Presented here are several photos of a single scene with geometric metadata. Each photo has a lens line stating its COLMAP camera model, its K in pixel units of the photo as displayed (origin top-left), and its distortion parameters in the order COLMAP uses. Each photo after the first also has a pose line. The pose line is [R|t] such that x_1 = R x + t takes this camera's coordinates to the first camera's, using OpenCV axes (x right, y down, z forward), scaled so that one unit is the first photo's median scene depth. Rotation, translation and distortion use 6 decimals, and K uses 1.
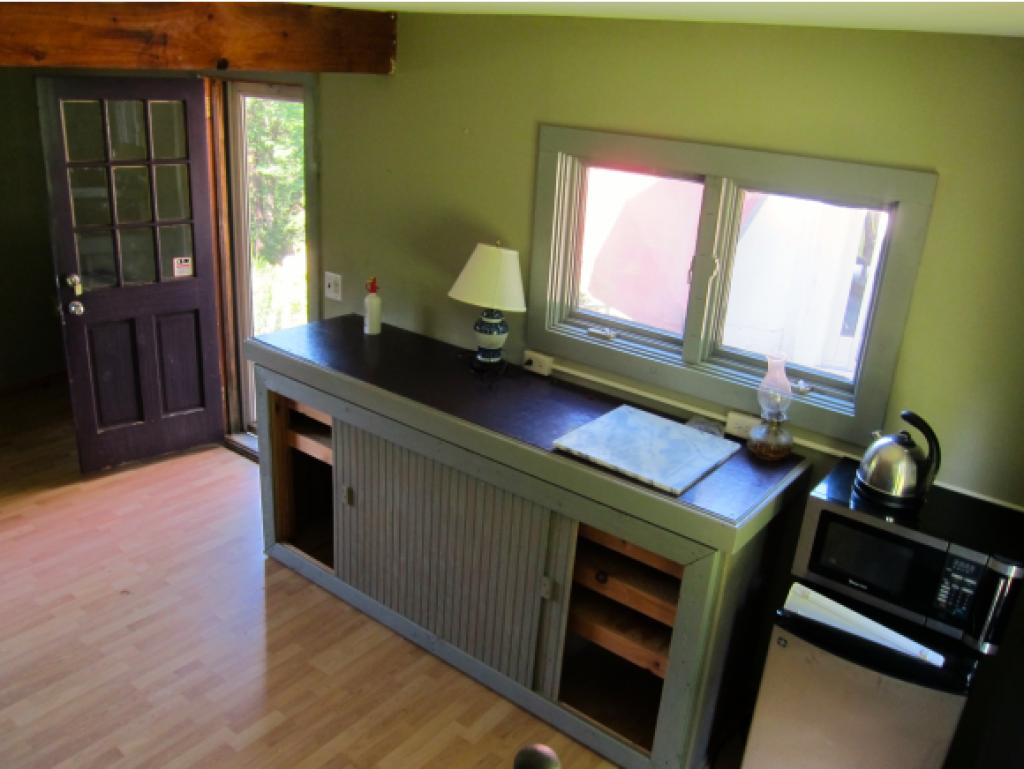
lens RADIAL K [[882.8, 0, 512.0], [0, 882.8, 384.5], [0, 0, 1]] dist [-0.063846, 0.013864]
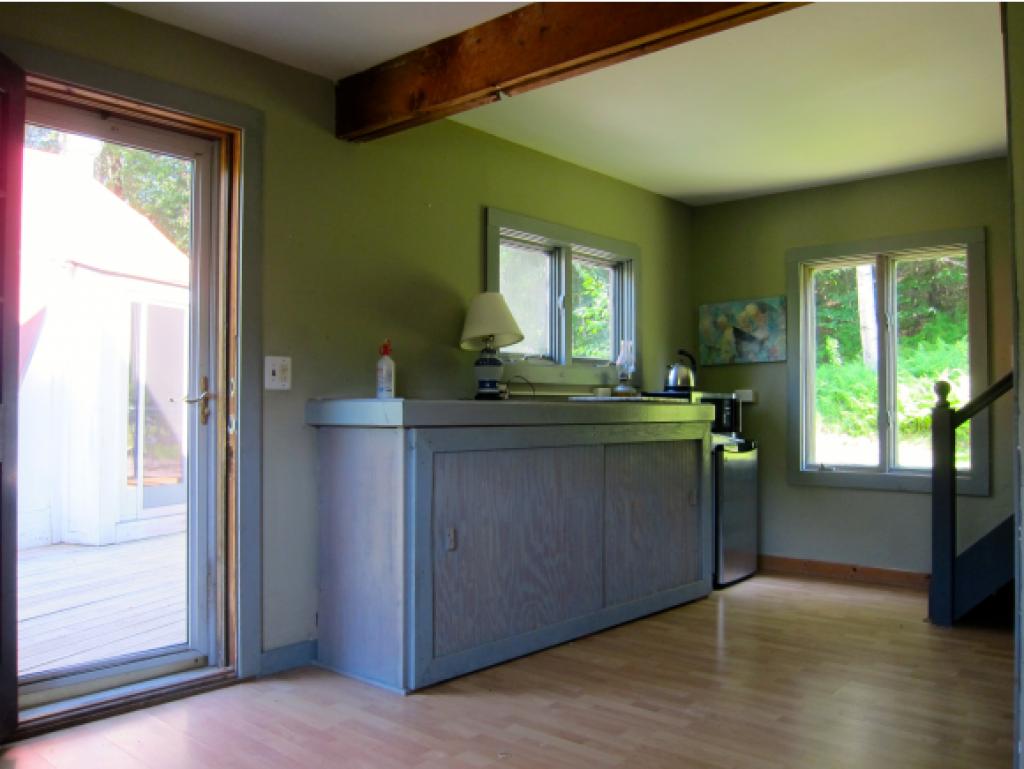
lens RADIAL K [[882.8, 0, 512.0], [0, 882.8, 384.5], [0, 0, 1]] dist [-0.063846, 0.013864]
pose [[0.044186, -0.025210, 0.998705, -1.142763], [0.360185, 0.932850, 0.007612, -0.035036], [-0.931834, 0.359383, 0.050299, 0.870498]]
